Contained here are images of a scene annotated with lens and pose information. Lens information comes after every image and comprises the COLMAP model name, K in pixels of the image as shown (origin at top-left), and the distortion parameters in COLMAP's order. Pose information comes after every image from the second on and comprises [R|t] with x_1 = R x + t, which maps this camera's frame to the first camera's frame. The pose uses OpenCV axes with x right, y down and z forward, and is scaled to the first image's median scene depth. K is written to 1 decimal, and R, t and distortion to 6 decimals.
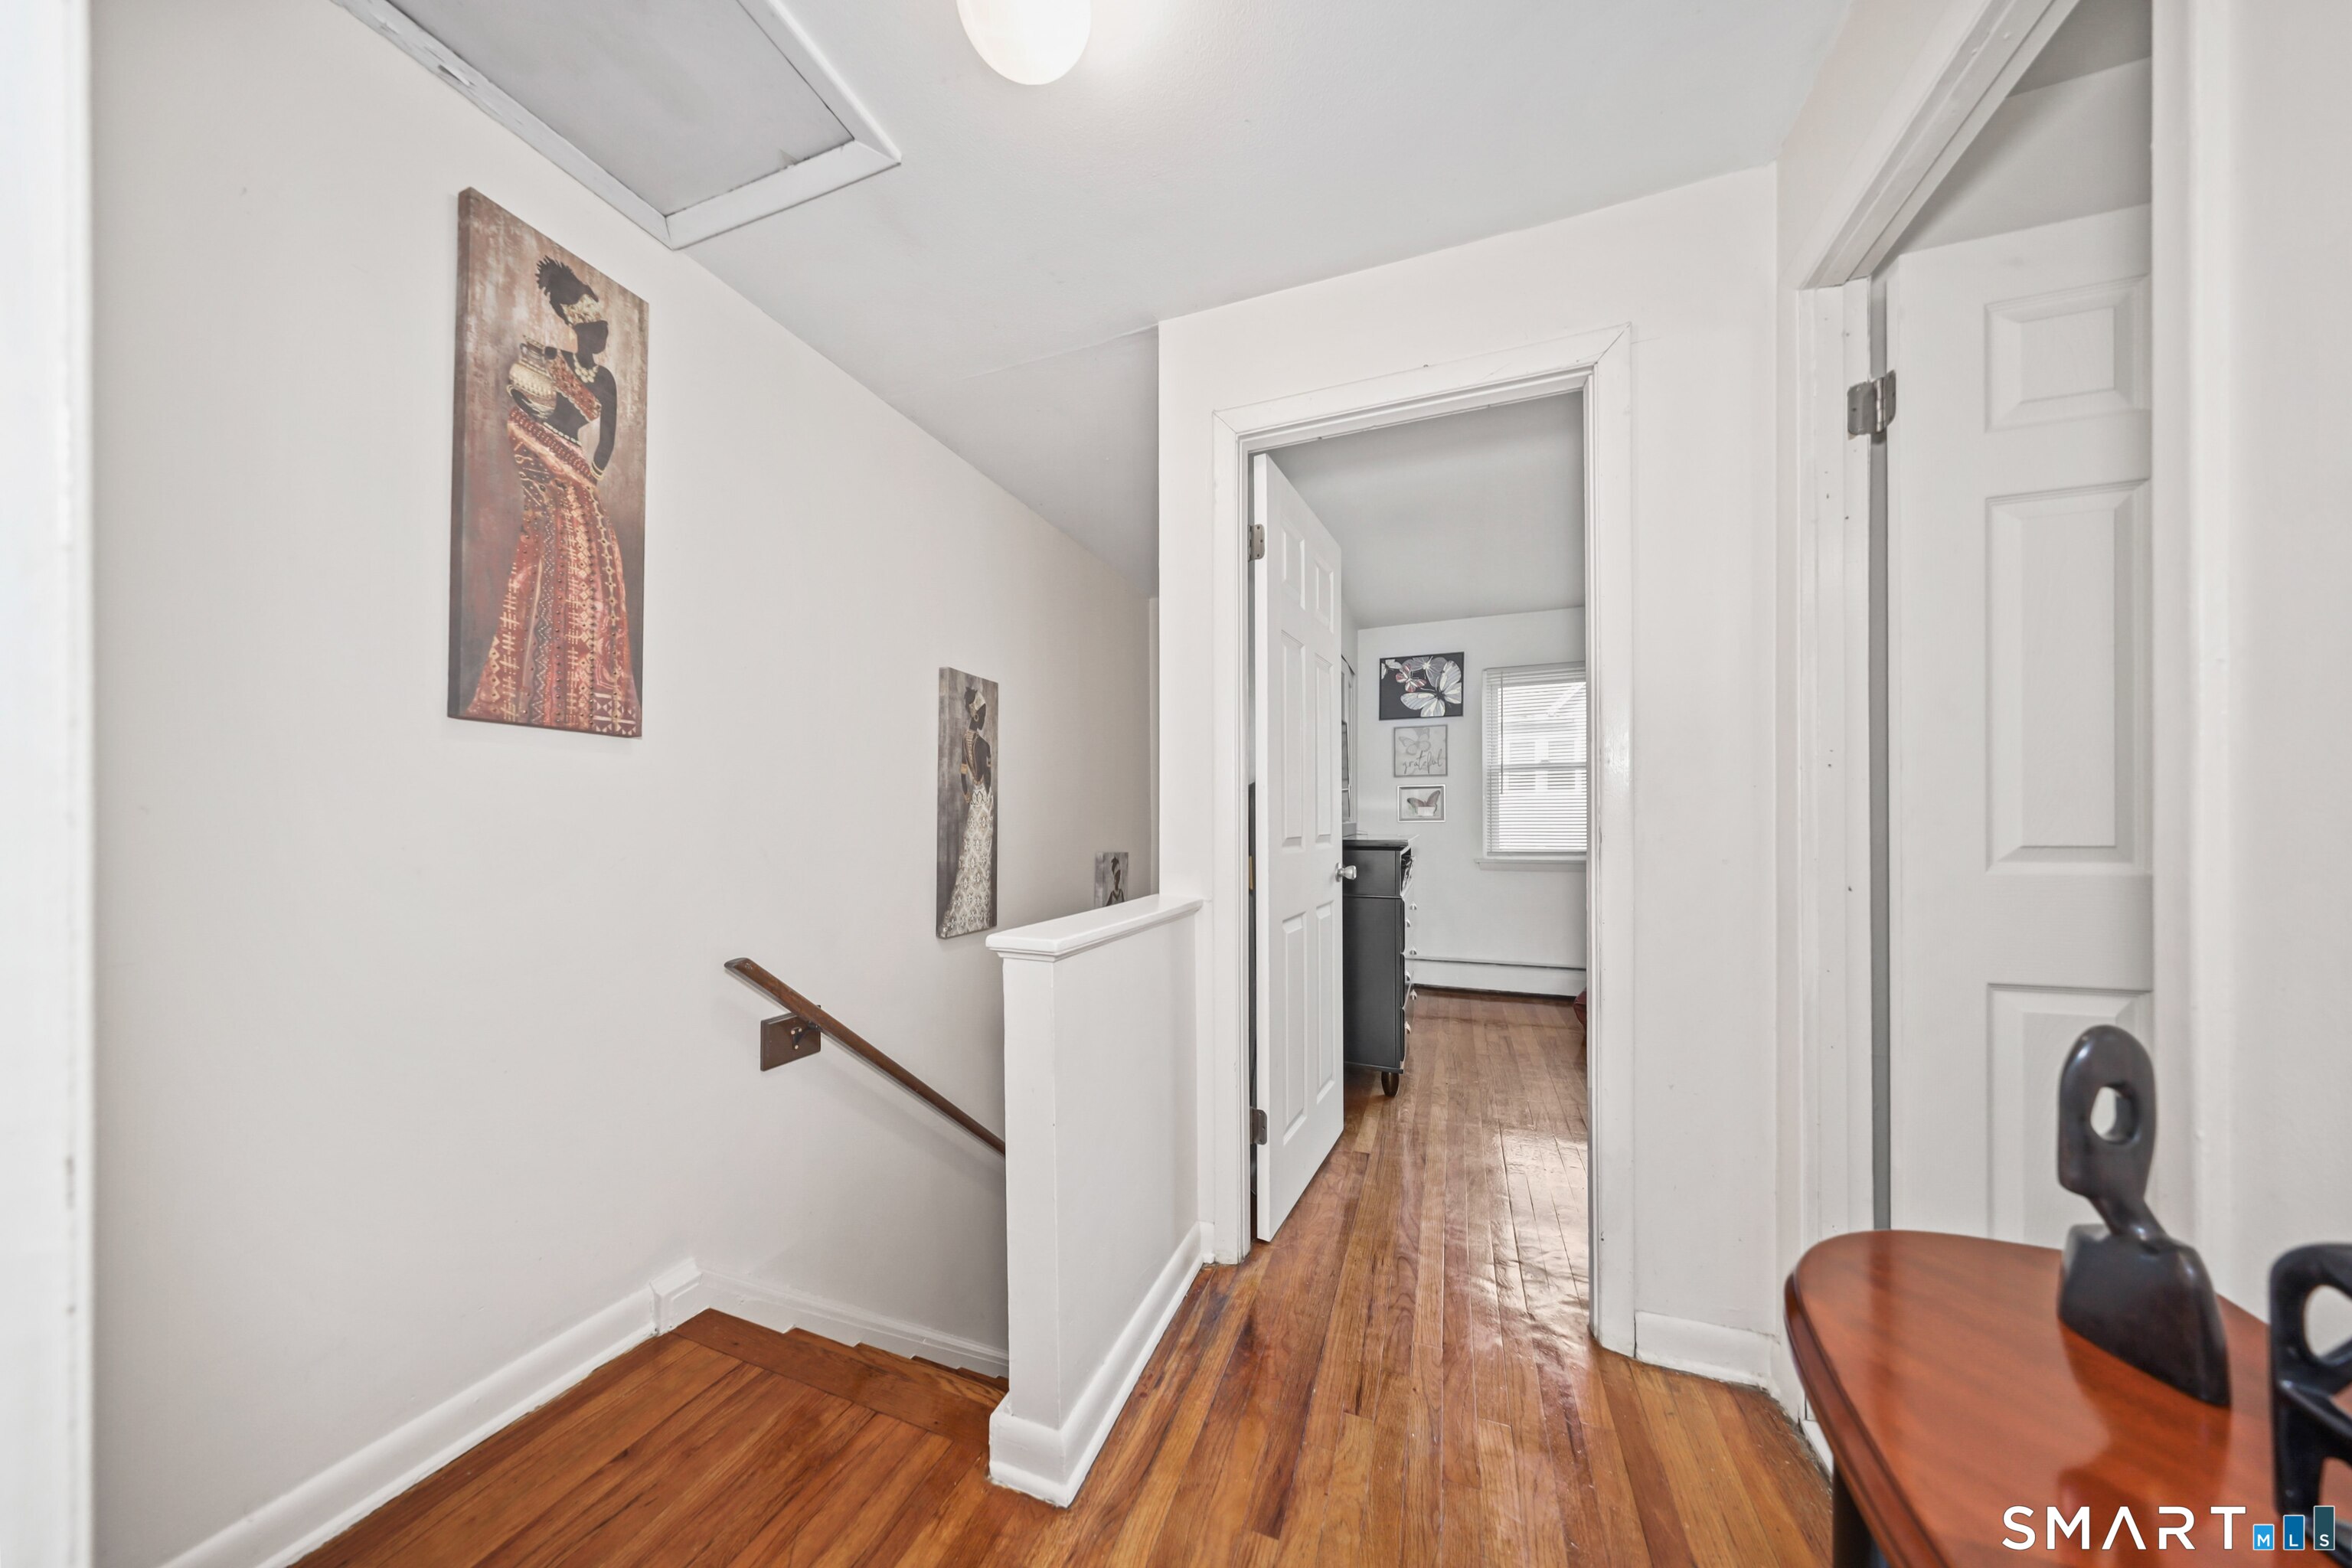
lens RADIAL K [[747.1, 0, 1191.7], [0, 747.1, 805.1], [0, 0, 1]] dist [0.003300, -0.000152]
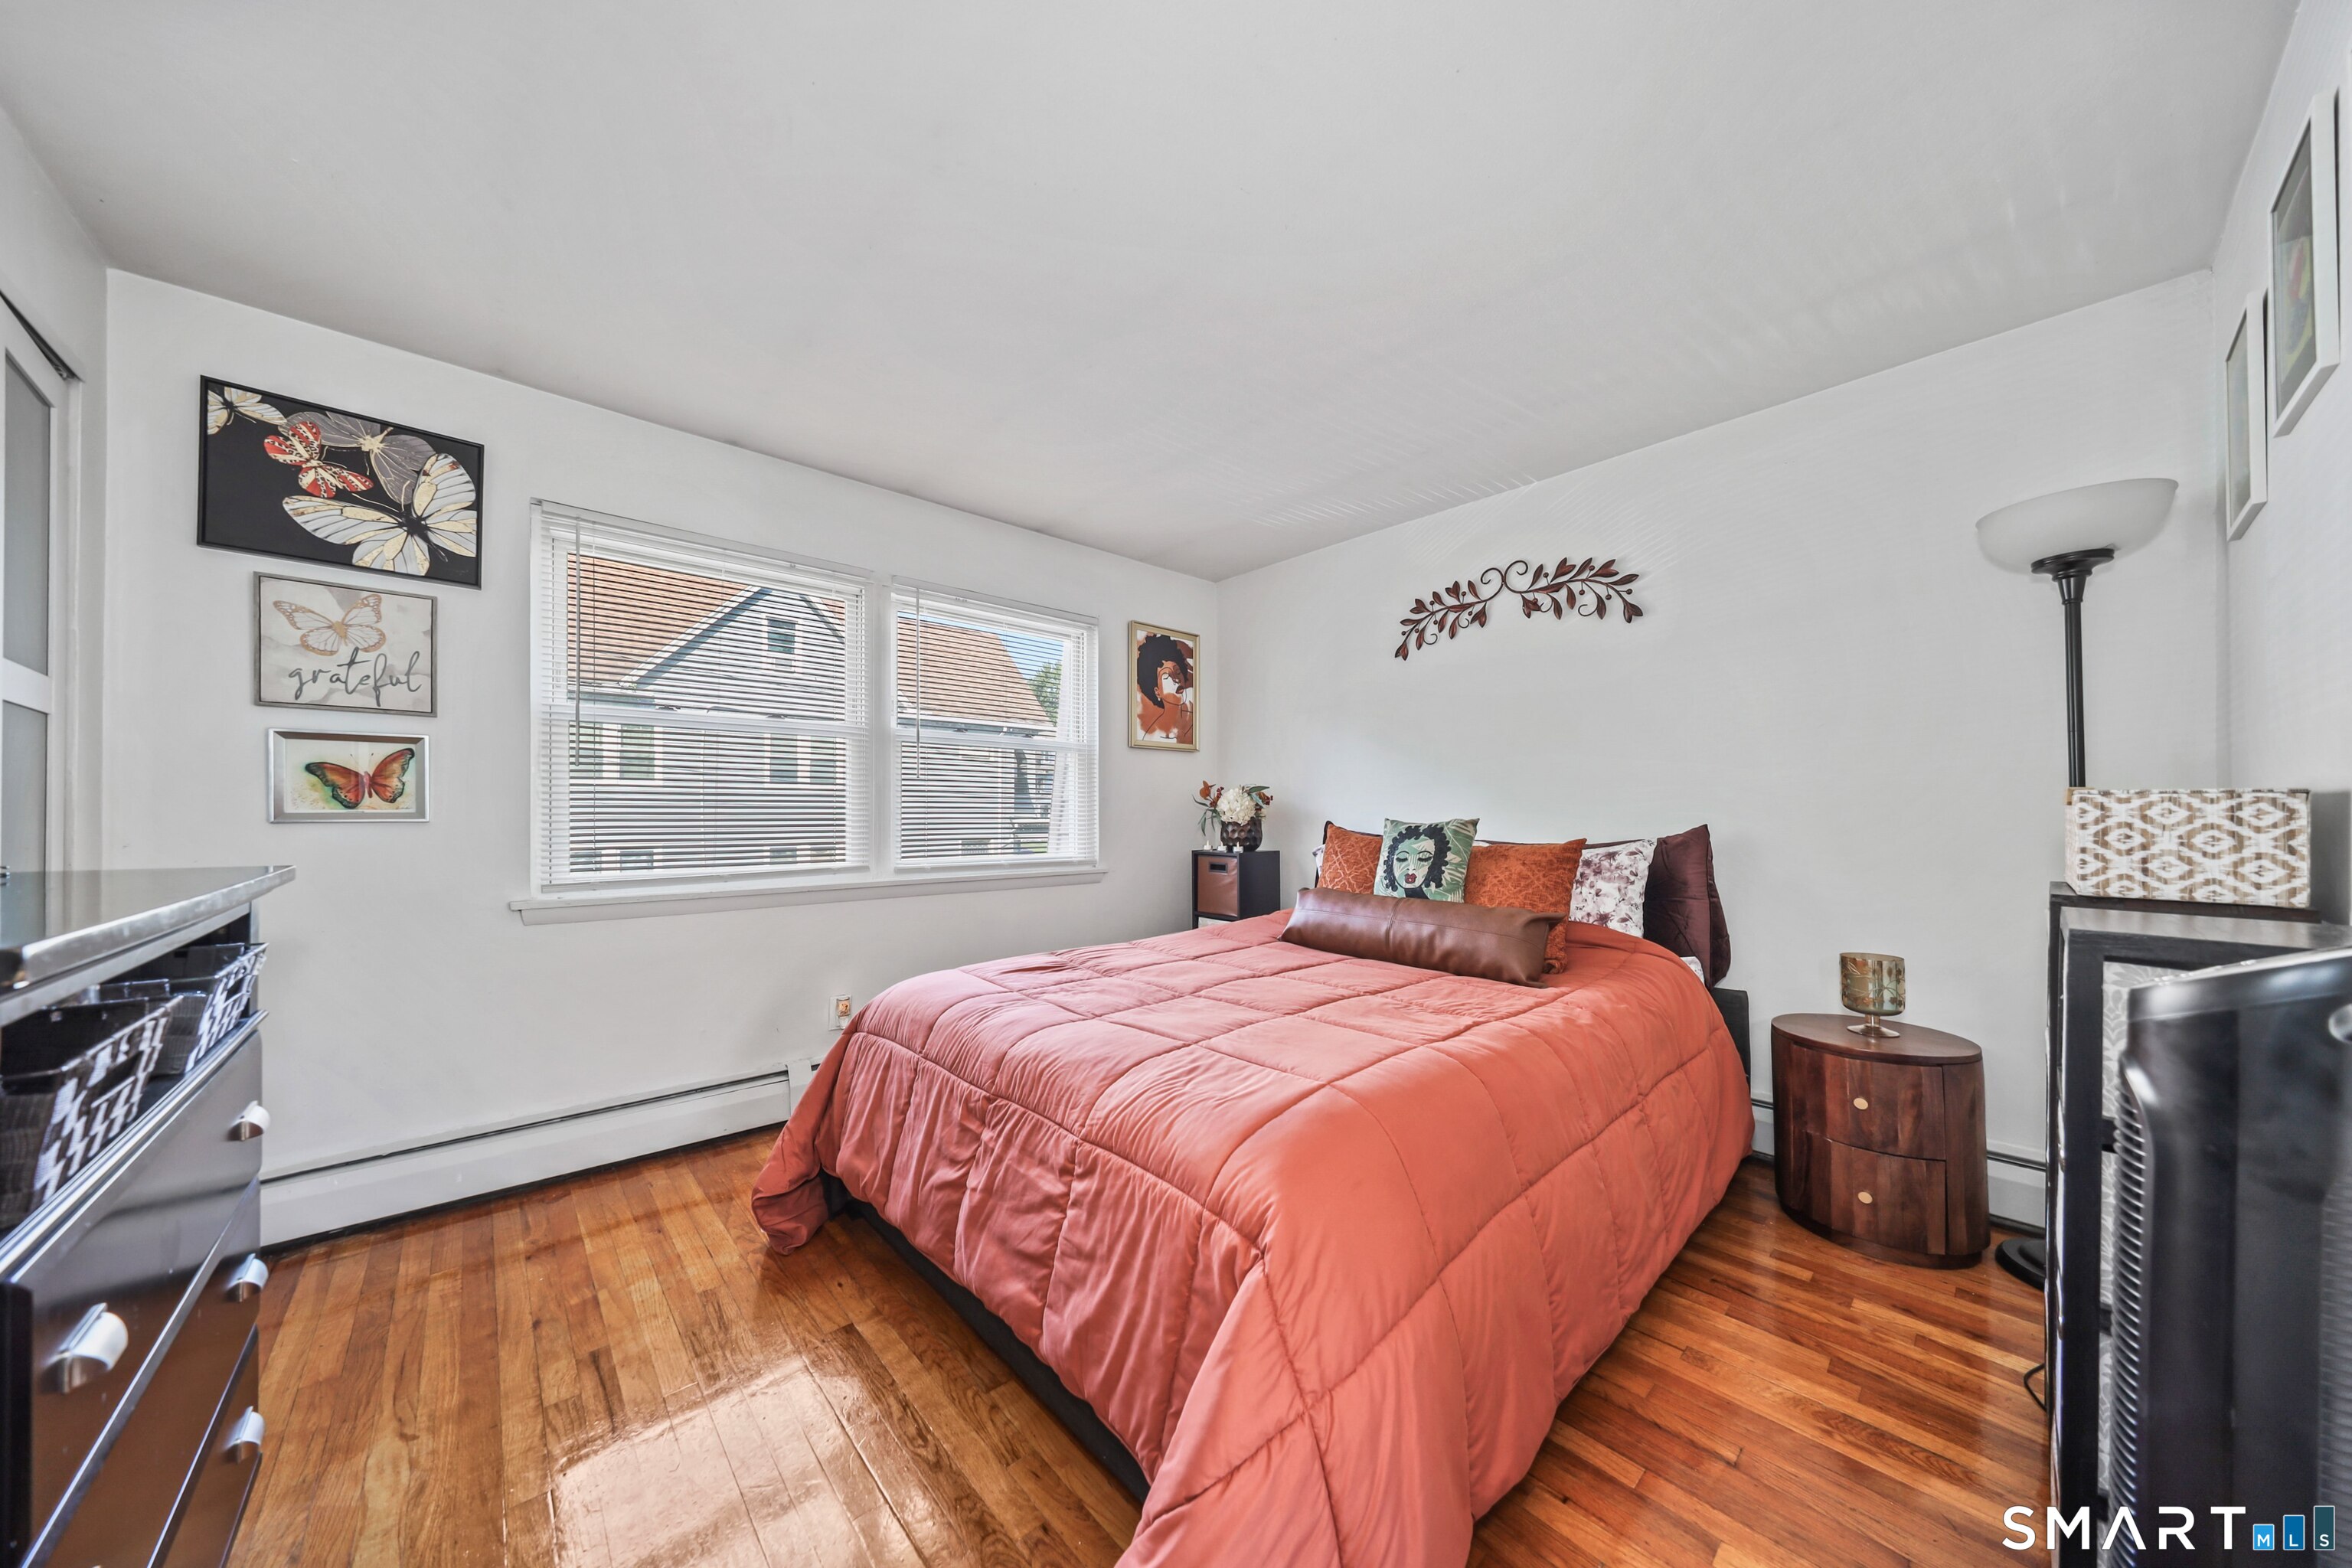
lens RADIAL K [[747.1, 0, 1104.7], [0, 747.1, 802.9], [0, 0, 1]] dist [0.003300, -0.000152]
pose [[0.504537, 0.008540, 0.863348, 0.161019], [-0.009326, 0.999947, -0.004441, 0.010303], [-0.863340, -0.005811, 0.504590, 0.436967]]
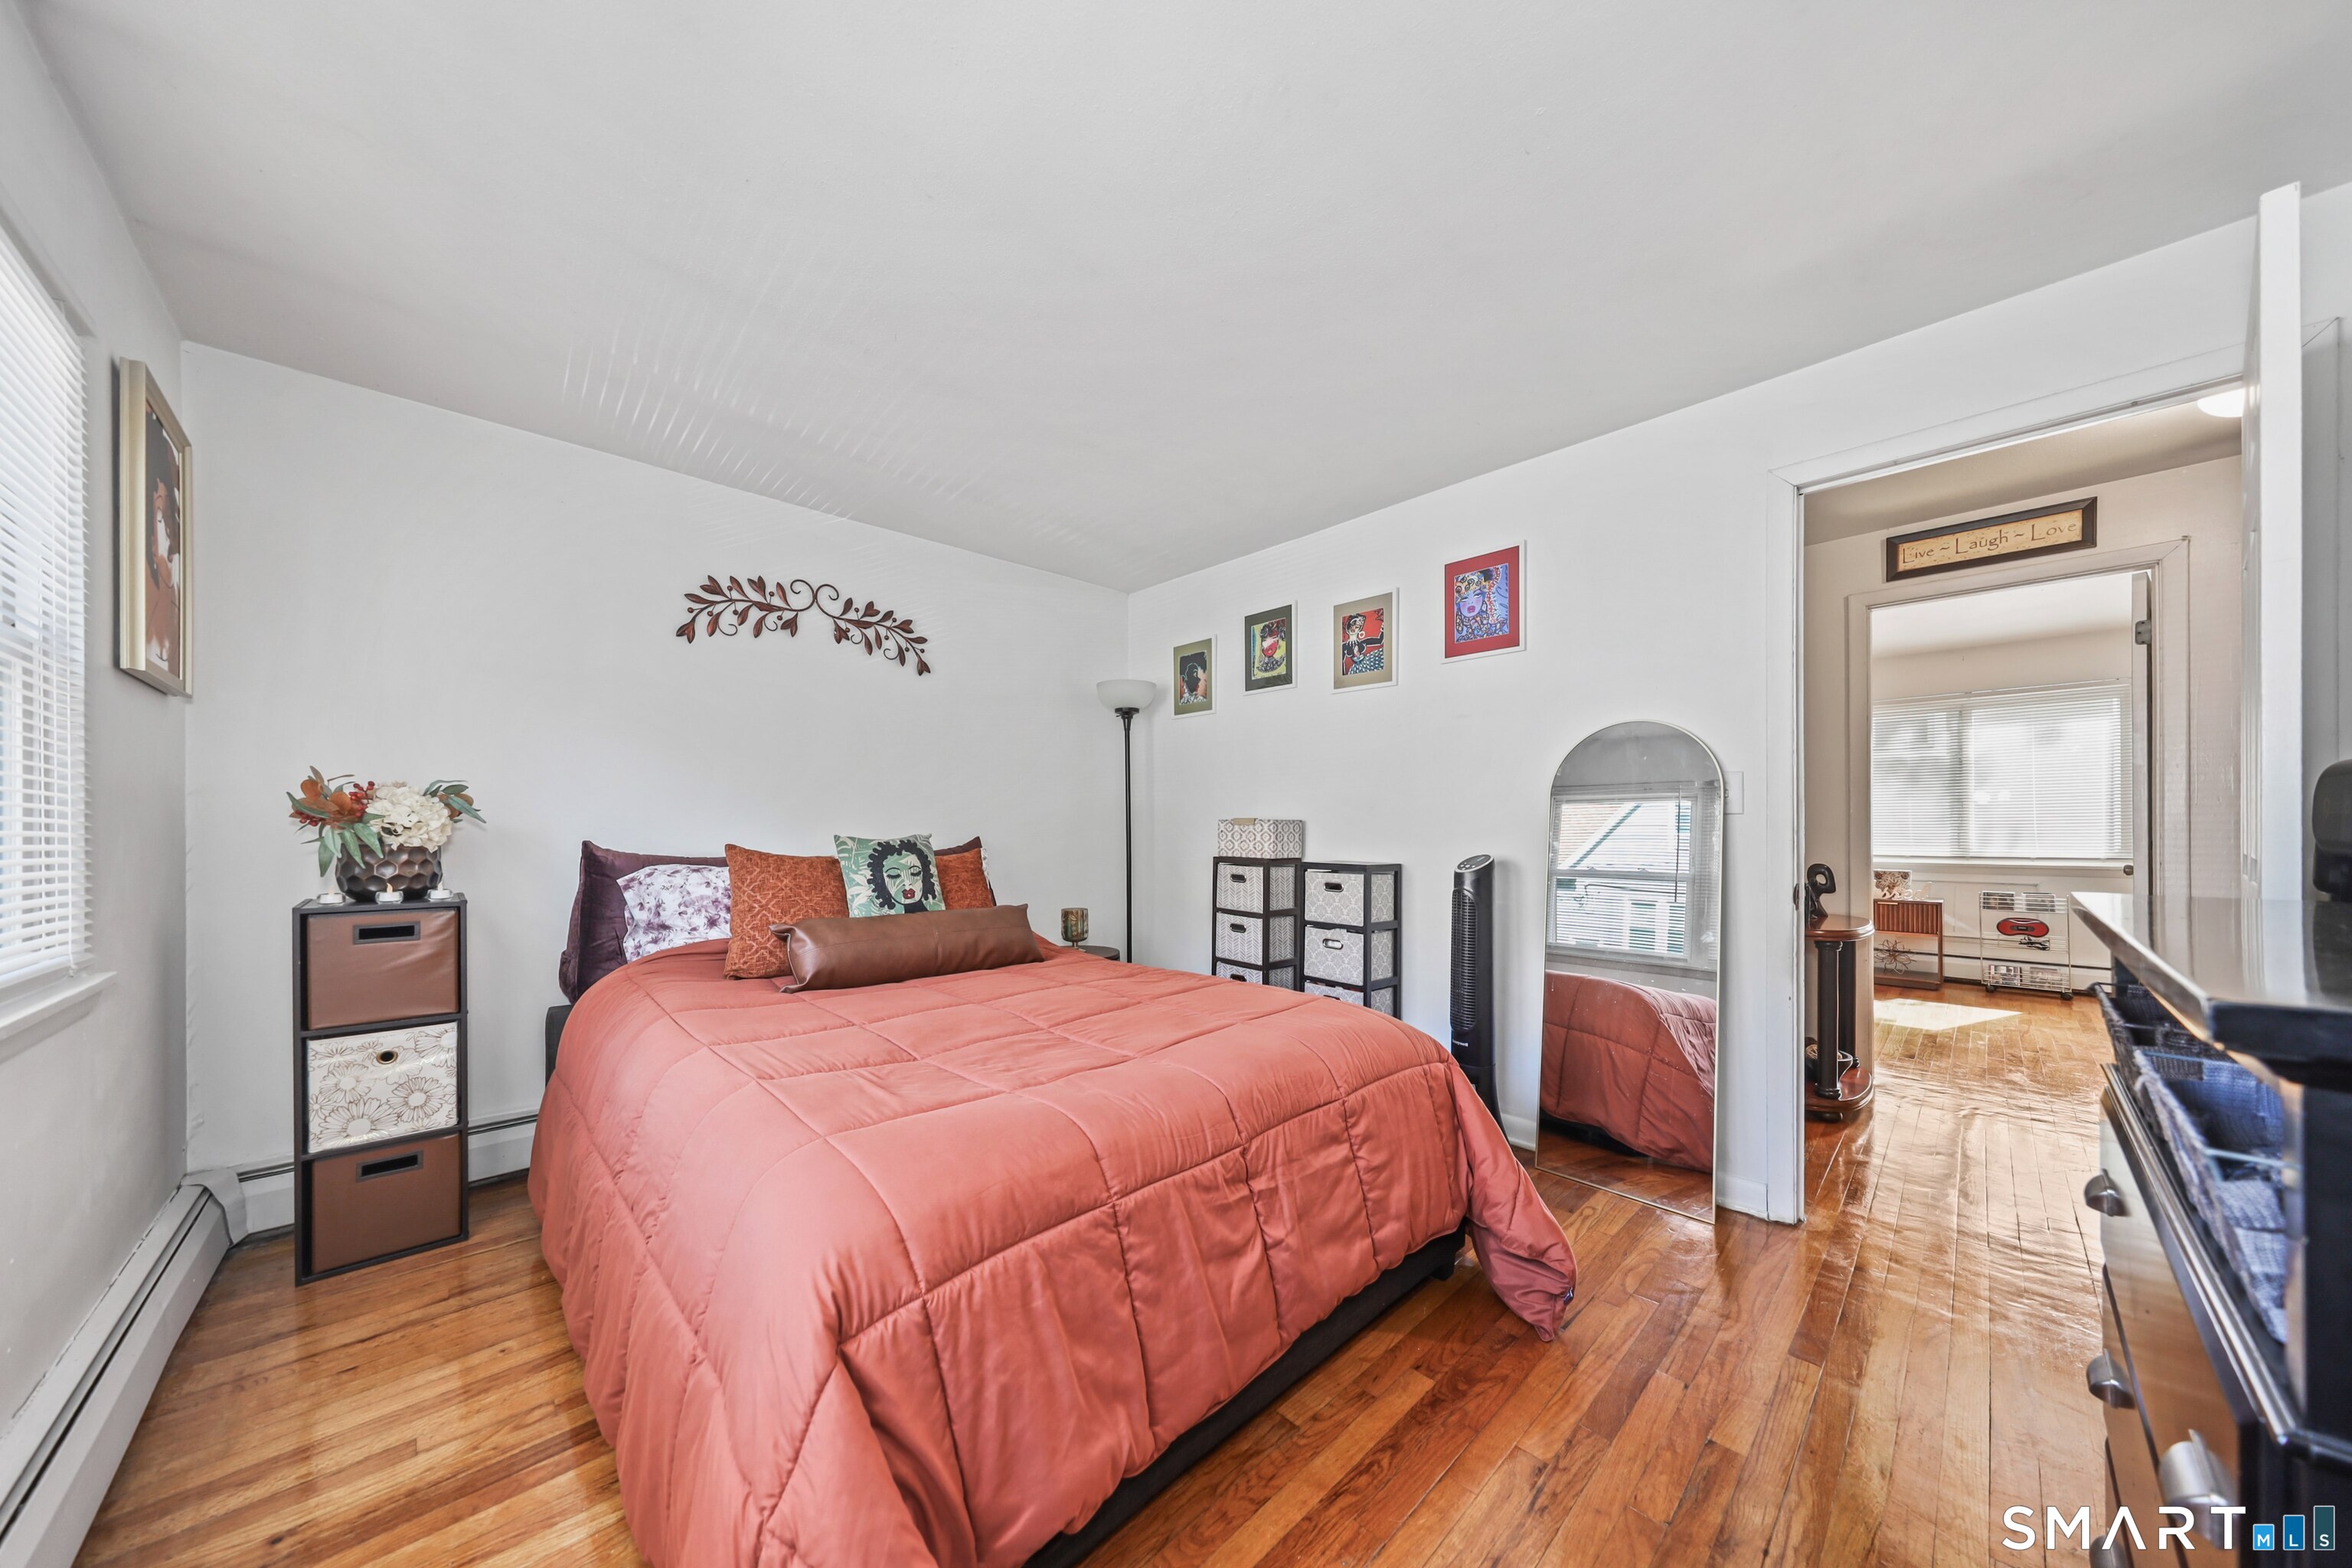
lens RADIAL K [[747.1, 0, 1201.1], [0, 747.1, 821.8], [0, 0, 1]] dist [0.003300, -0.000152]
pose [[-0.895747, -0.003029, 0.444553, 0.440778], [-0.009260, 0.999887, -0.011845, 0.013754], [-0.444467, -0.014727, -0.895674, 1.373936]]
